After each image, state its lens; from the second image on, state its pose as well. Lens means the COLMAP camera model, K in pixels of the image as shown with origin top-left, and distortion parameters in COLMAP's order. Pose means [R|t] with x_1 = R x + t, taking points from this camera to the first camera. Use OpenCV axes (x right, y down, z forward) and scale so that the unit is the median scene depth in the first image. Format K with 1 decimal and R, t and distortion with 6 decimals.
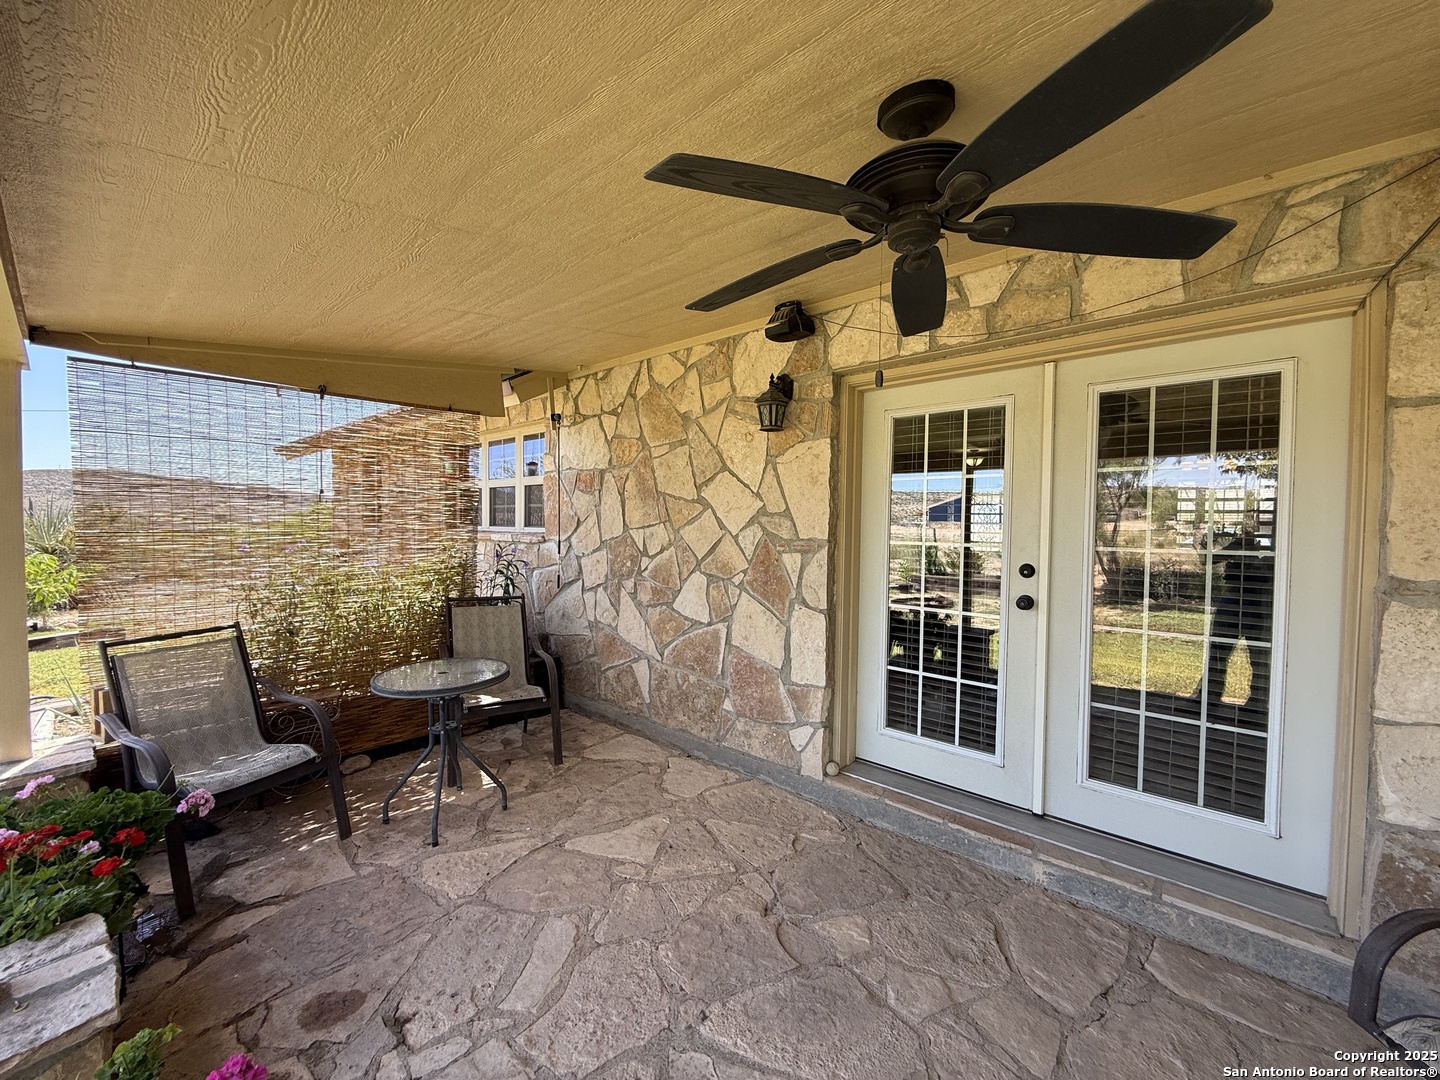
lens RADIAL K [[573.0, 0, 708.5], [0, 573.0, 537.9], [0, 0, 1]] dist [0.001749, 0.000098]
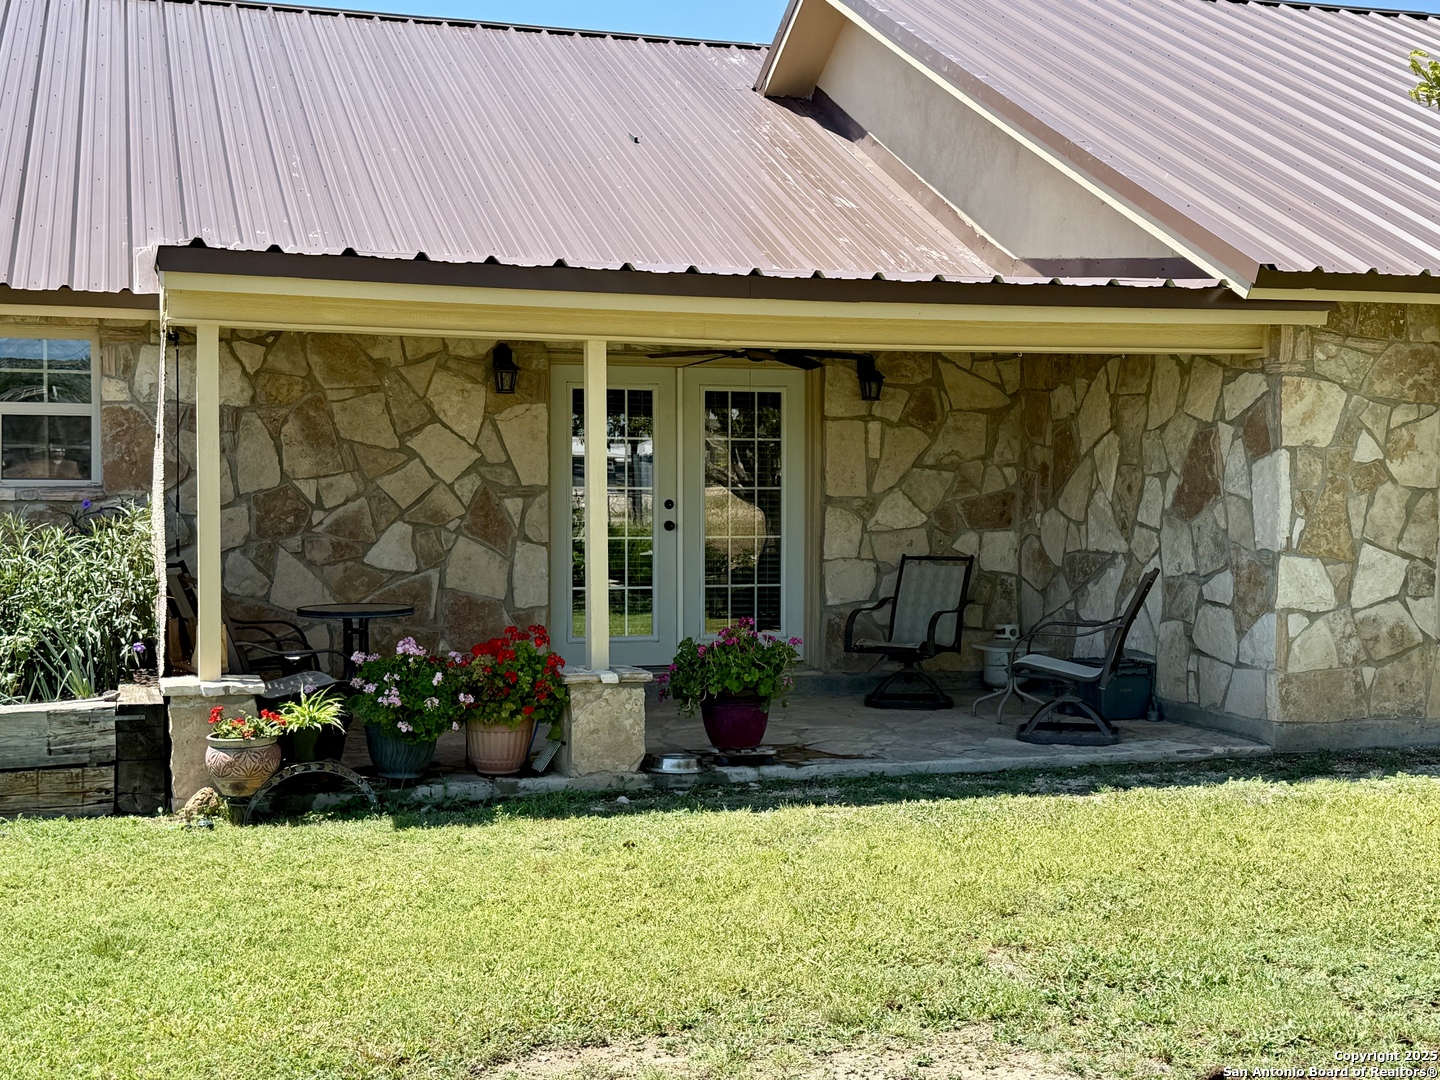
lens RADIAL K [[1798.5, 0, 722.6], [0, 1798.5, 542.0], [0, 0, 1]] dist [0.127936, 0.000000]
pose [[0.530991, -0.029705, 0.846856, -2.464084], [0.026713, 0.999475, 0.018309, 0.054364], [-0.846956, 0.012900, 0.531506, -1.180446]]
